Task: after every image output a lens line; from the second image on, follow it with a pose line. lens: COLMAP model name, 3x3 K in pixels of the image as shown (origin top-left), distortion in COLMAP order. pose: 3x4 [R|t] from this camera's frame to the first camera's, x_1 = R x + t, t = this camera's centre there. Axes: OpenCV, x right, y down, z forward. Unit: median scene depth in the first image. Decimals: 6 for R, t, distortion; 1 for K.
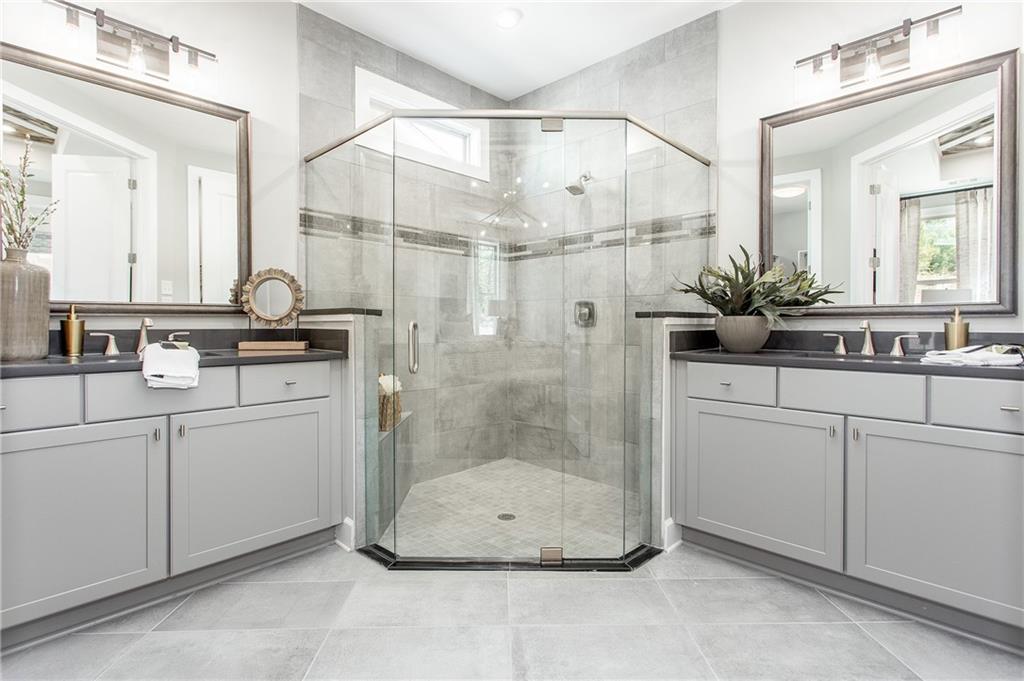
lens RADIAL K [[480.2, 0, 509.8], [0, 480.2, 328.0], [0, 0, 1]] dist [0.004938, 0.000761]
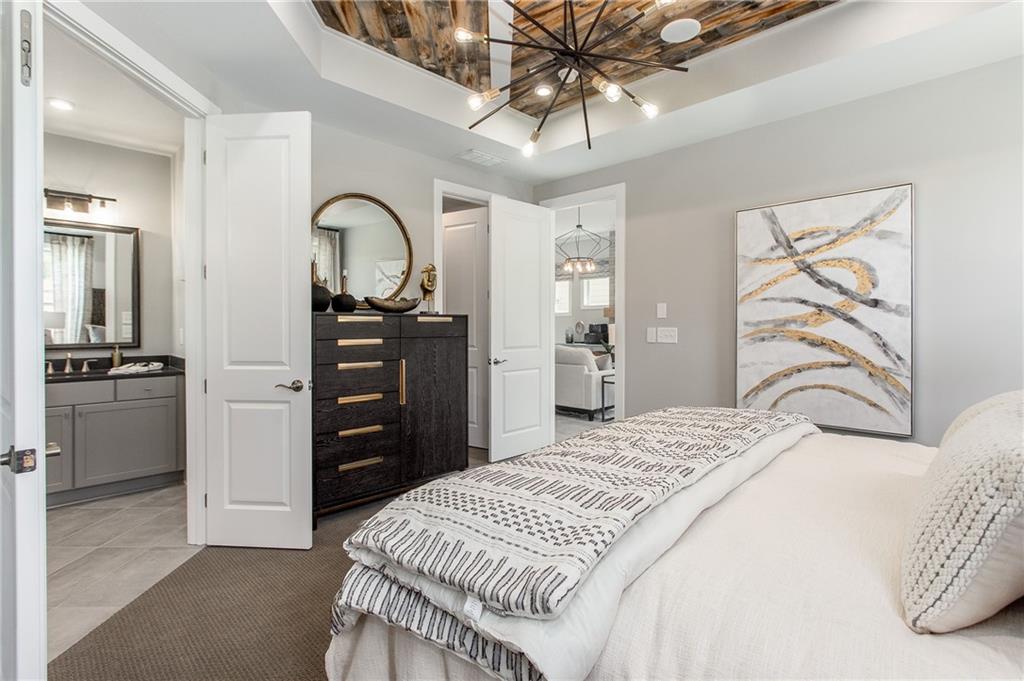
lens RADIAL K [[480.2, 0, 509.8], [0, 480.2, 328.0], [0, 0, 1]] dist [0.004938, 0.000761]
pose [[0.007055, -0.001797, 0.999973, -1.094752], [0.007744, 0.999968, 0.001743, -0.104909], [-0.999945, 0.007732, 0.007068, -0.675384]]
